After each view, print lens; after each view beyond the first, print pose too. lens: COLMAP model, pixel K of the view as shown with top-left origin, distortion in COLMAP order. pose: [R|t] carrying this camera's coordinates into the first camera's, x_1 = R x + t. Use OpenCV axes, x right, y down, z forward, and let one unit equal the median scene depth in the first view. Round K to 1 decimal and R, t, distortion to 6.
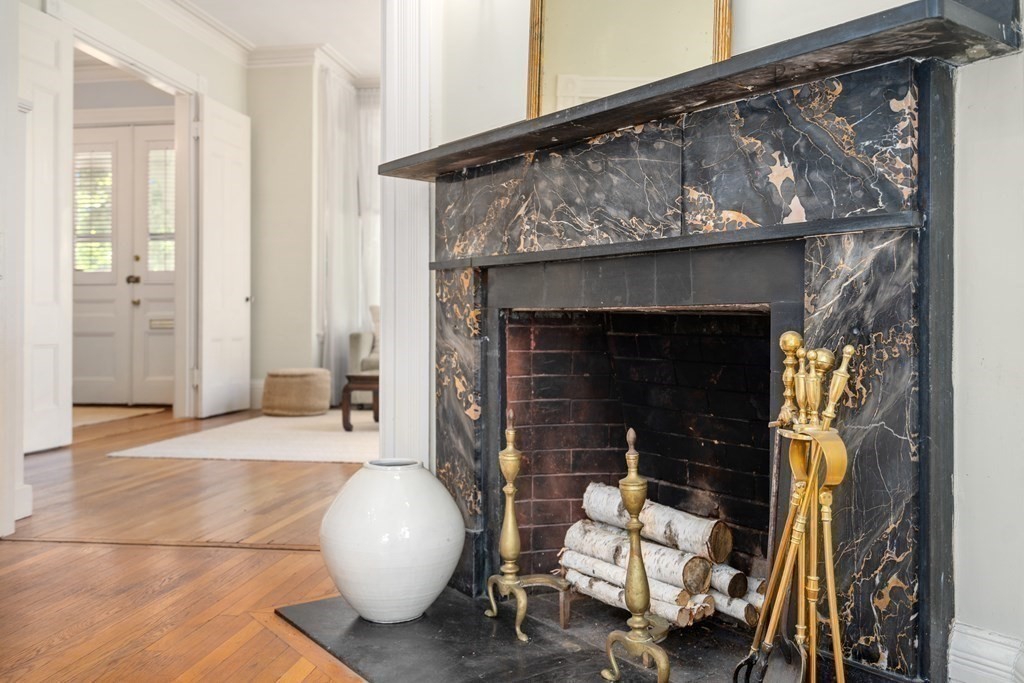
lens RADIAL K [[869.6, 0, 512.0], [0, 869.6, 341.5], [0, 0, 1]] dist [0.010569, 0.004462]
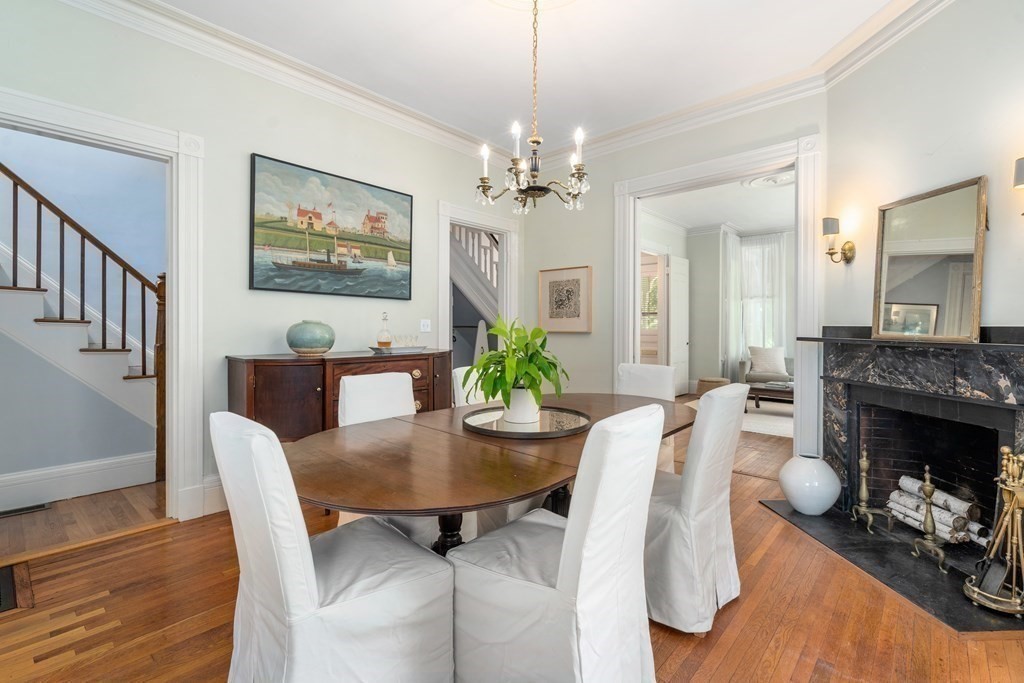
lens RADIAL K [[468.6, 0, 503.7], [0, 468.6, 331.9], [0, 0, 1]] dist [-0.001531, -0.000096]
pose [[0.836144, 0.007515, -0.548459, -0.147909], [-0.005092, 0.999969, 0.005940, -0.277045], [0.548487, -0.002174, 0.836156, -0.818944]]
